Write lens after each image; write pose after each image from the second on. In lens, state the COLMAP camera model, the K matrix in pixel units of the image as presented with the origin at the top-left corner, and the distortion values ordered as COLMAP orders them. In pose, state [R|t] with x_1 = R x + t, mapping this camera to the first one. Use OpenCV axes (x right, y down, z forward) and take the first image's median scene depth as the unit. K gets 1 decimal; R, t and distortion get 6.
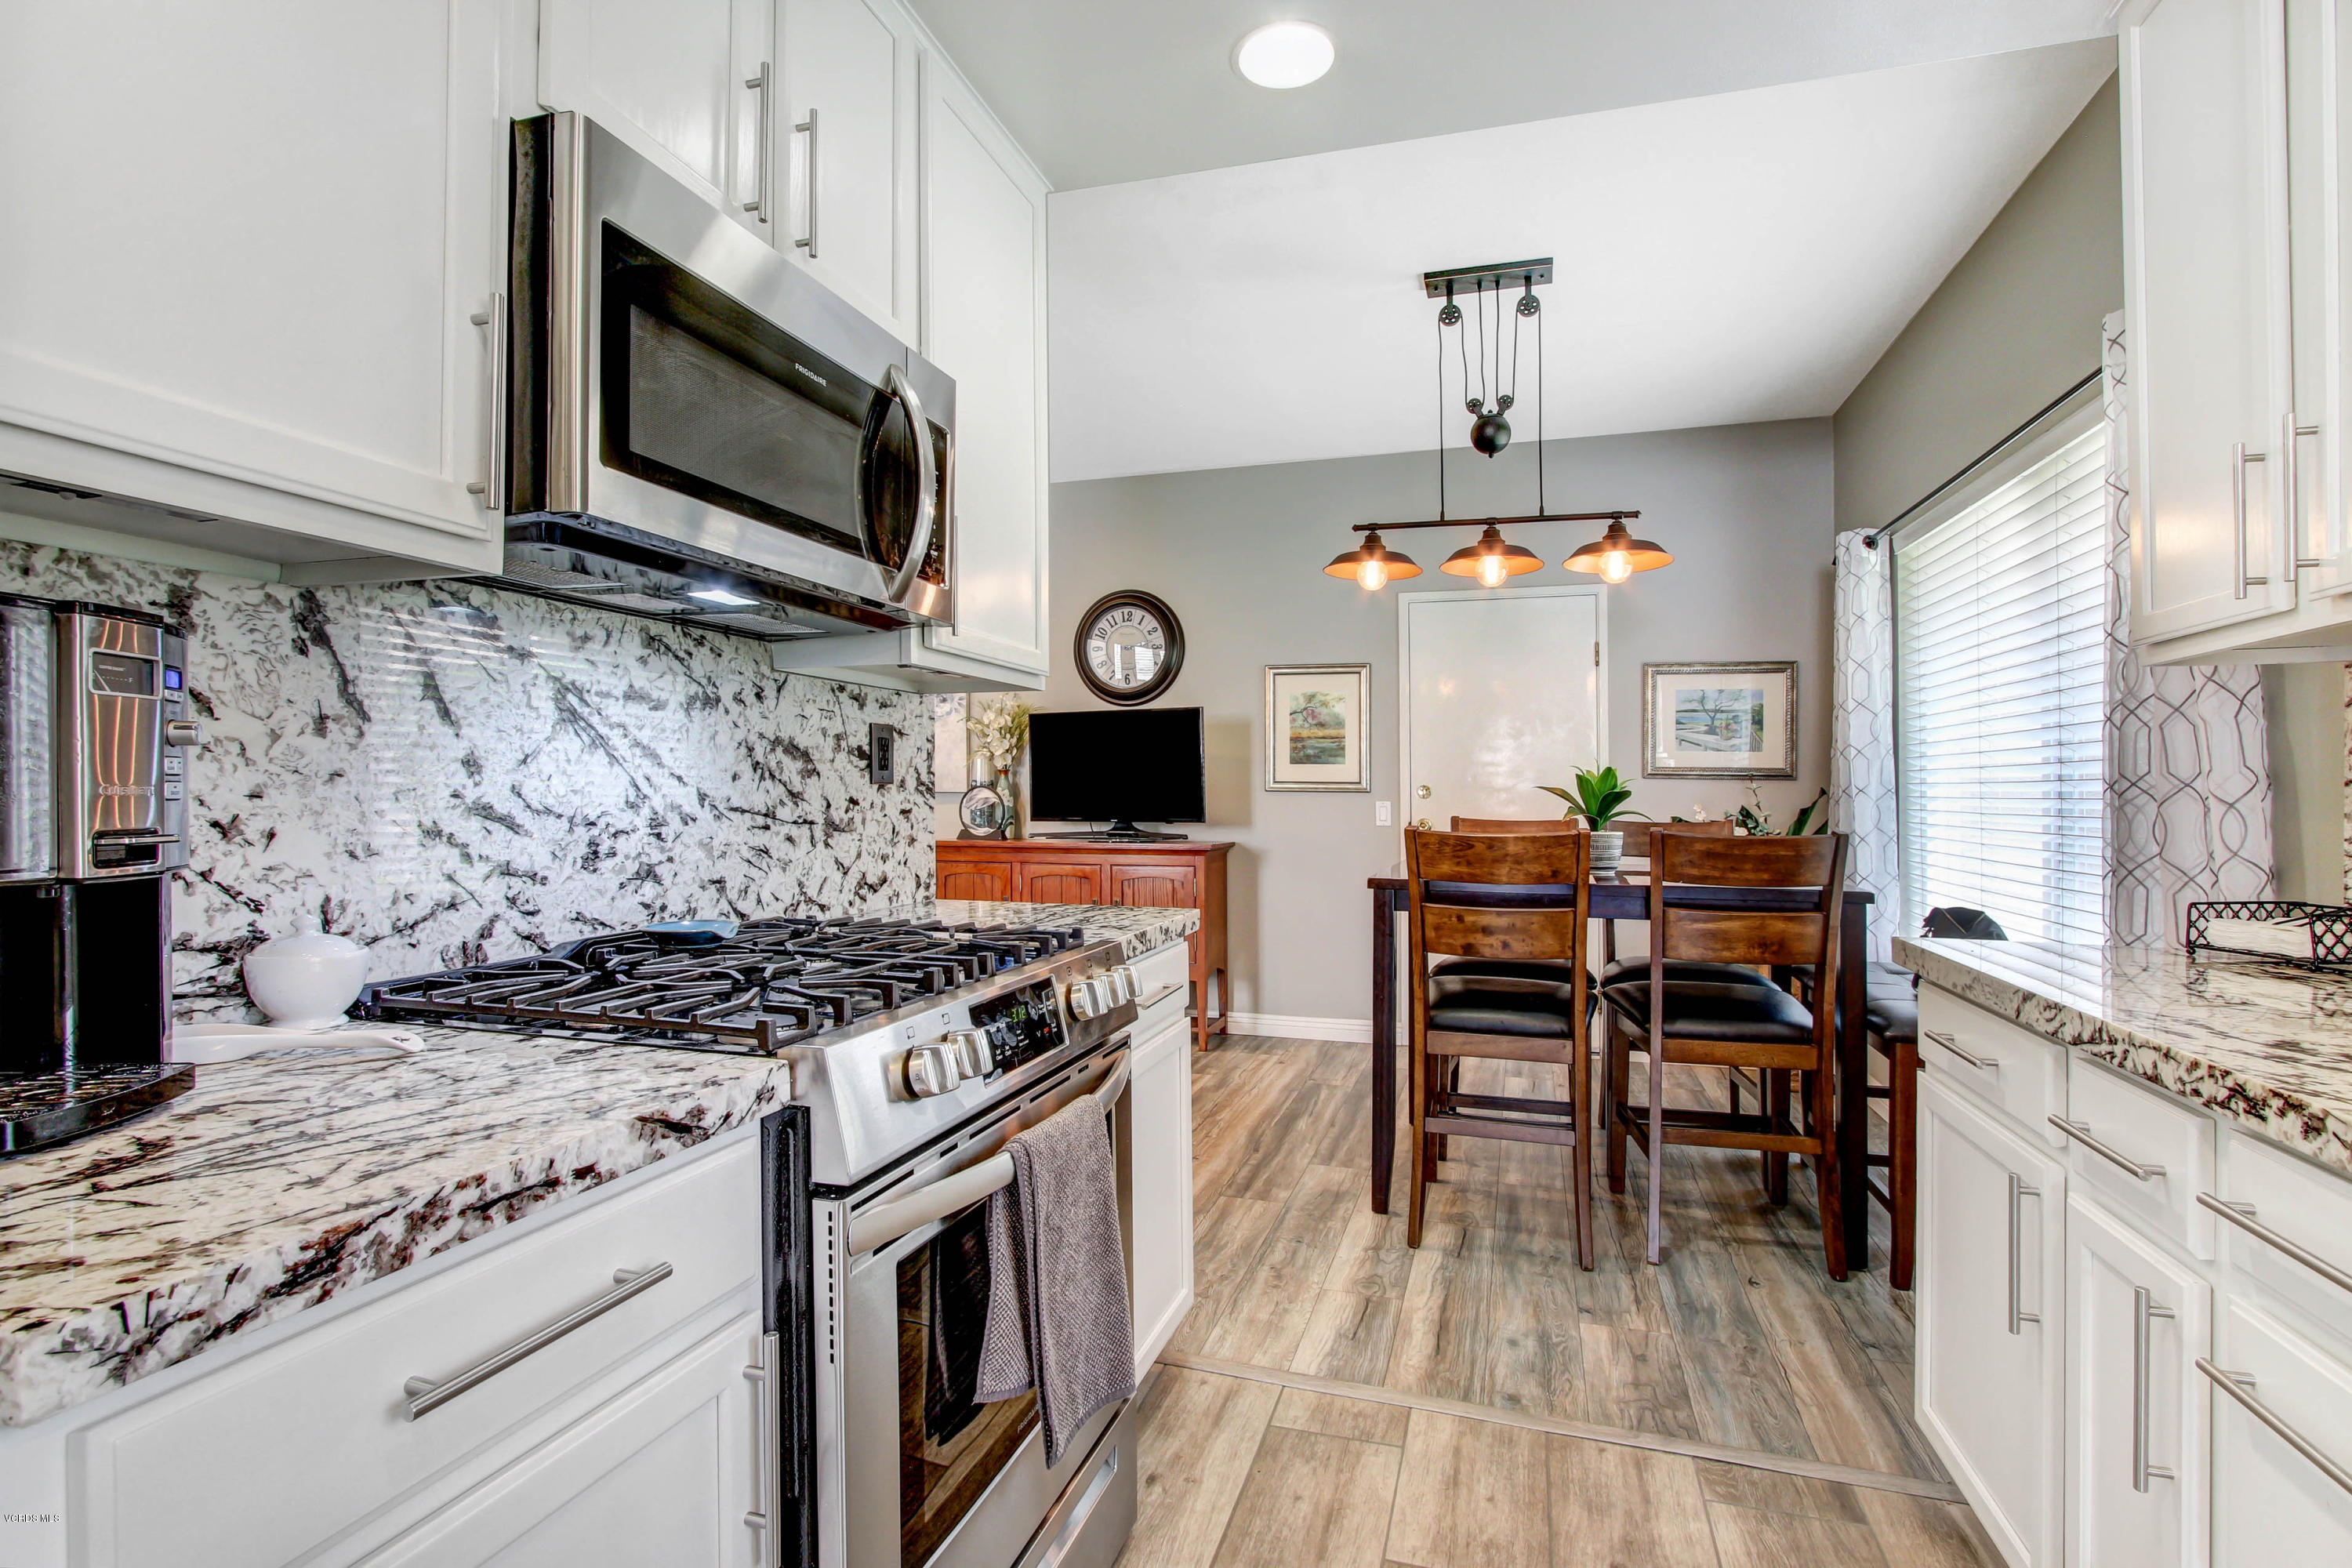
lens RADIAL K [[1072.5, 0, 1173.7], [0, 1072.5, 801.3], [0, 0, 1]] dist [-0.036829, 0.012555]
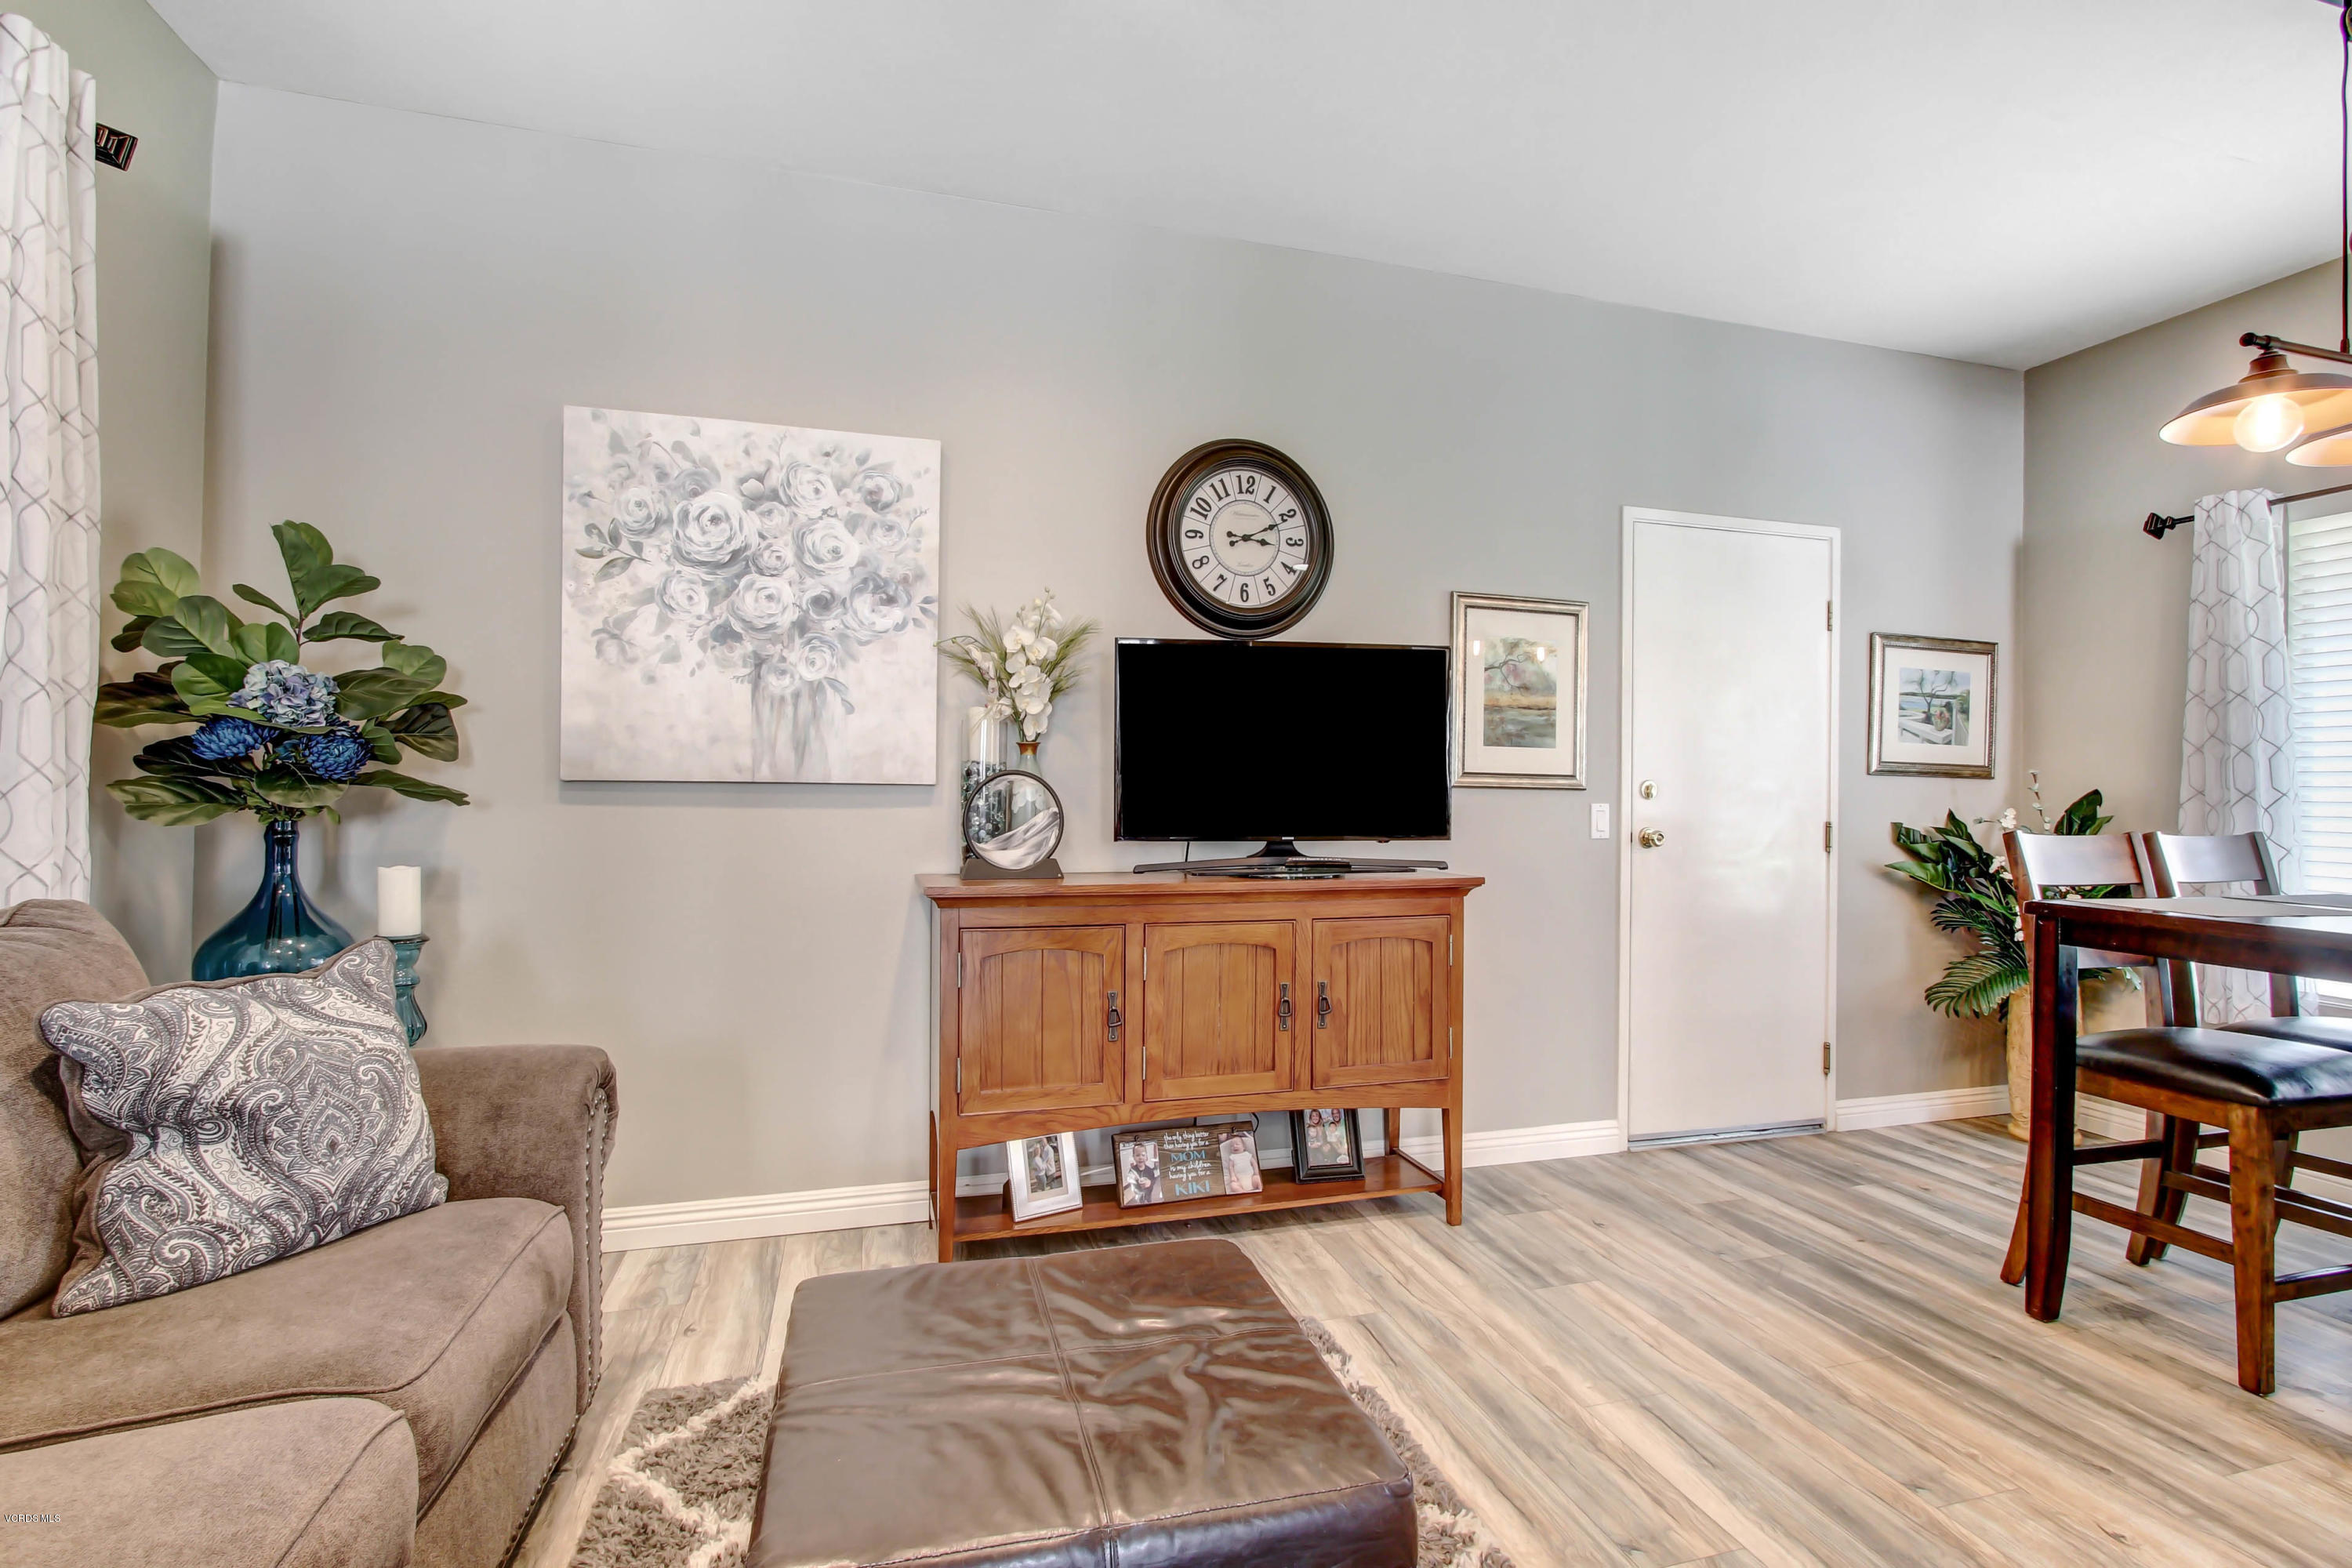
lens RADIAL K [[1073.5, 0, 1147.2], [0, 1073.5, 781.0], [0, 0, 1]] dist [-0.034619, -0.000025]
pose [[0.850443, 0.008265, 0.526002, -0.409832], [-0.004195, 0.999951, -0.008930, -0.006861], [-0.526051, 0.005388, 0.850436, 0.559053]]
